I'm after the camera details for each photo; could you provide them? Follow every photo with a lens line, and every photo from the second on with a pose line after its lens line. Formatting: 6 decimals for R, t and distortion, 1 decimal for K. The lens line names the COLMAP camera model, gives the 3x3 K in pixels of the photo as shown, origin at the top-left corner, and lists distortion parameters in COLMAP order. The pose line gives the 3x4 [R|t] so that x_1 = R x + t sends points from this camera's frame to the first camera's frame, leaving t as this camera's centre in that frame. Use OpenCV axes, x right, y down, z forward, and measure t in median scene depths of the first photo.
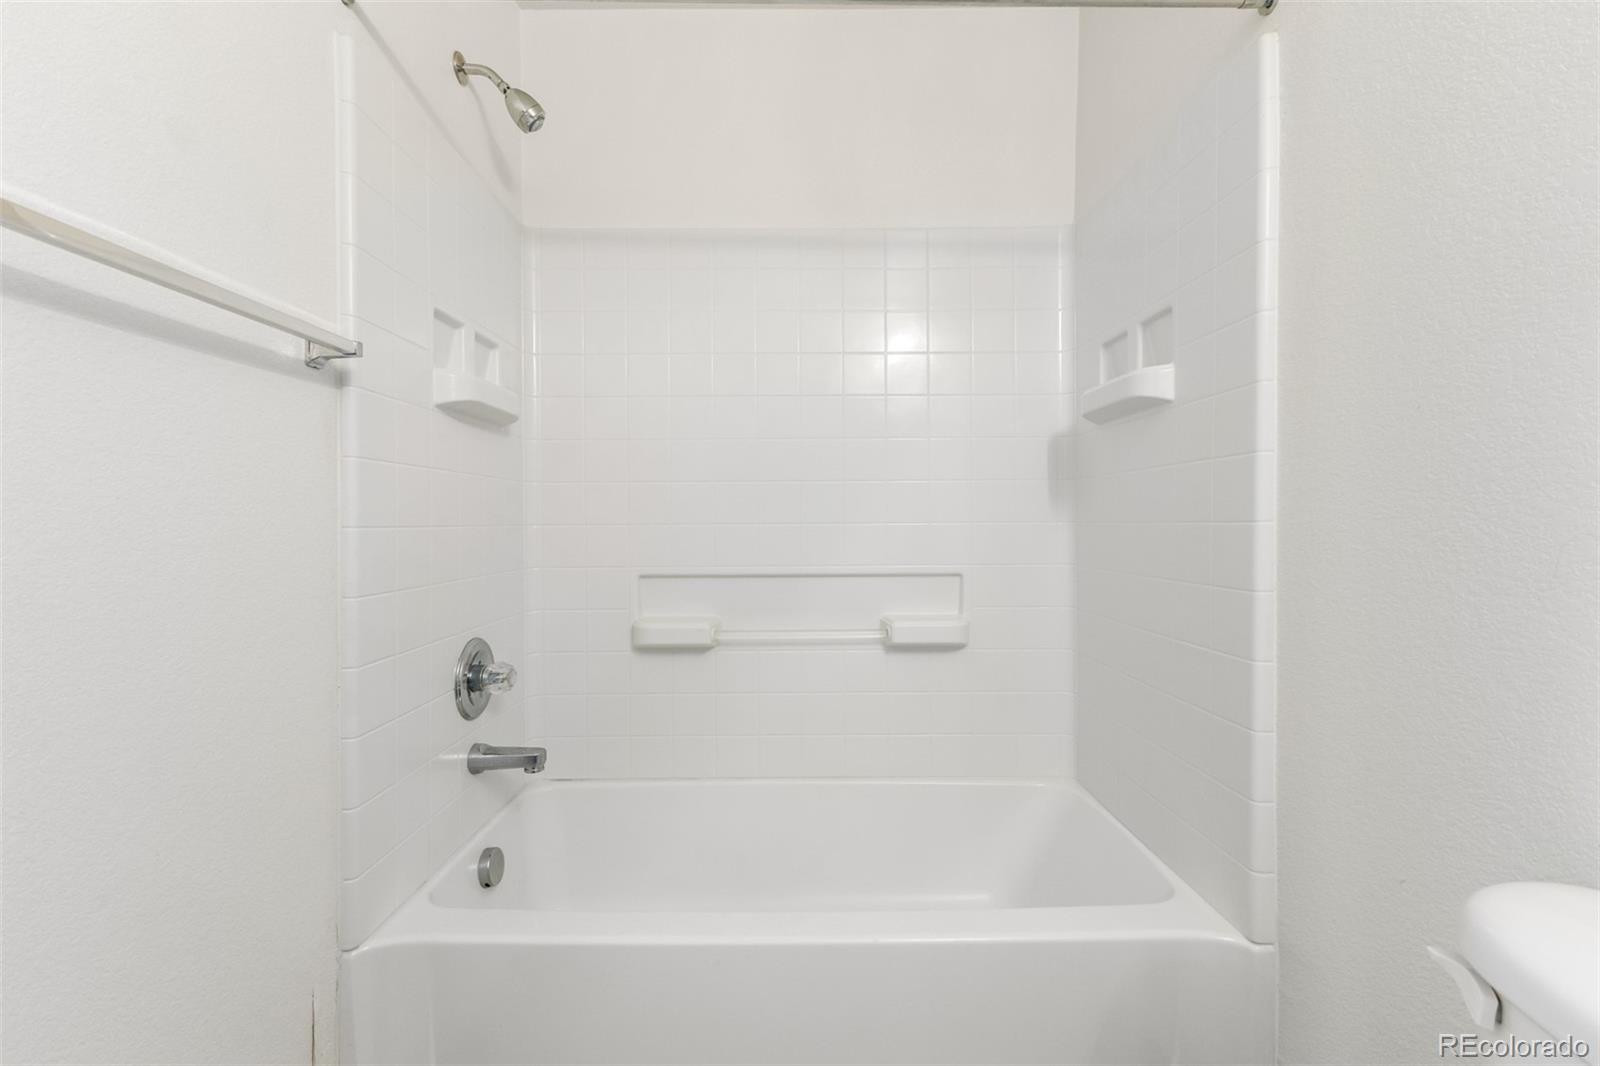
lens RADIAL K [[689.1, 0, 799.5], [0, 689.1, 524.2], [0, 0, 1]] dist [0.009095, -0.000496]
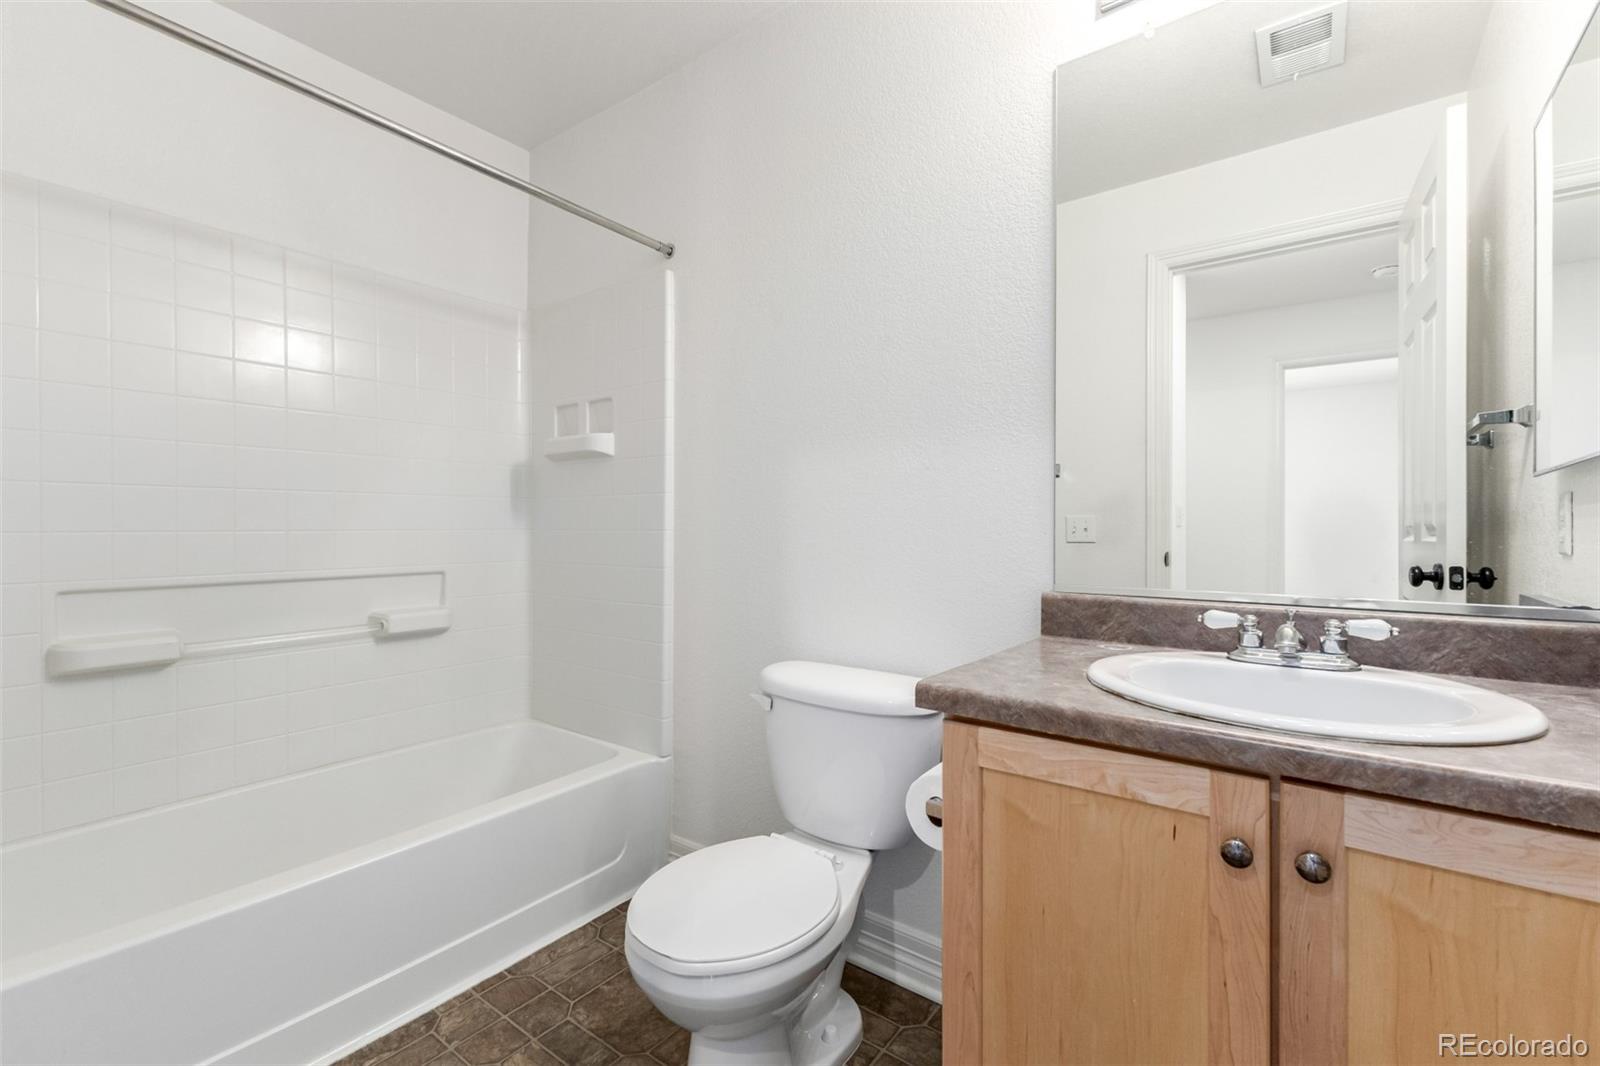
lens RADIAL K [[689.1, 0, 797.7], [0, 689.1, 530.4], [0, 0, 1]] dist [0.009095, -0.000496]
pose [[0.600044, 0.001659, 0.799965, -0.381600], [-0.002961, 0.999996, 0.000147, -0.003804], [-0.799961, -0.002456, 0.600047, -0.249563]]
